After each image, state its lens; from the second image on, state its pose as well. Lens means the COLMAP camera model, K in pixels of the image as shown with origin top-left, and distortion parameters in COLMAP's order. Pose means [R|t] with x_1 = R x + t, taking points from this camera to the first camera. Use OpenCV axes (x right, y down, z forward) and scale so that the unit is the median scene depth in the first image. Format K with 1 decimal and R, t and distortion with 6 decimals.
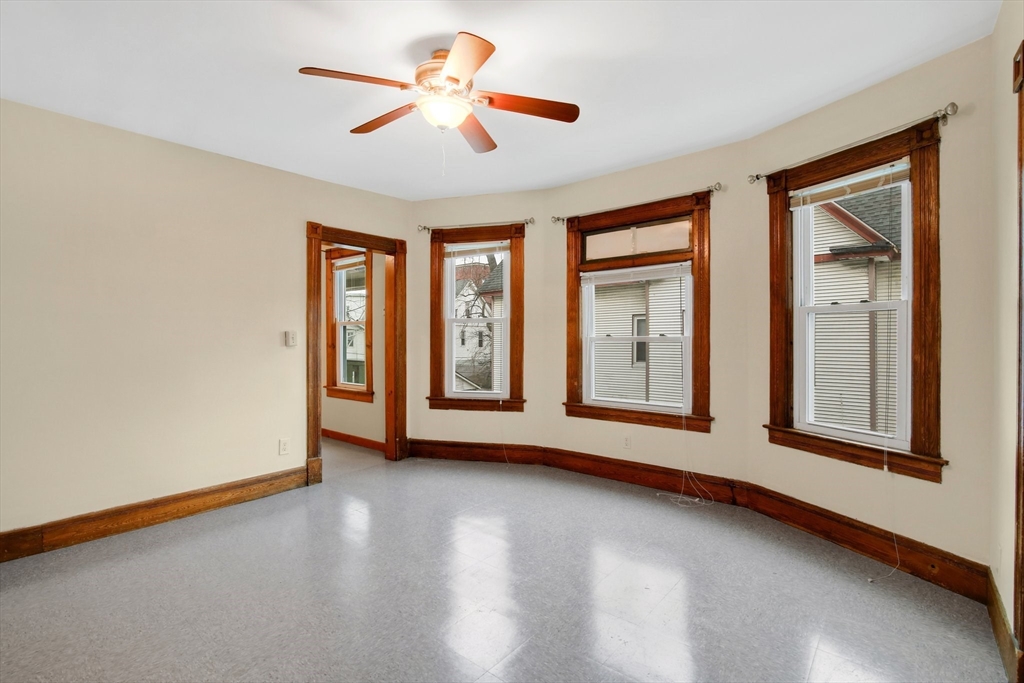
lens RADIAL K [[483.7, 0, 509.9], [0, 483.7, 339.0], [0, 0, 1]] dist [-0.001438, -0.000788]
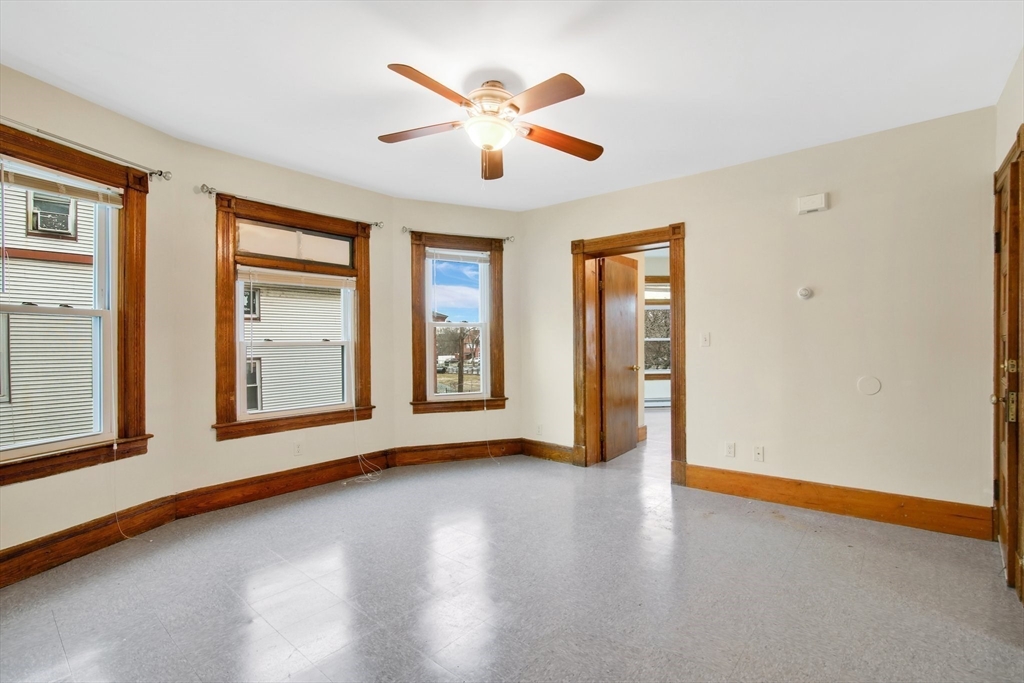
lens RADIAL K [[483.7, 0, 509.9], [0, 483.7, 339.0], [0, 0, 1]] dist [-0.001438, -0.000788]
pose [[-0.006652, 0.008283, 0.999944, -0.793659], [0.005824, 0.999949, -0.008244, 0.001324], [-0.999961, 0.005769, -0.006700, 0.614904]]
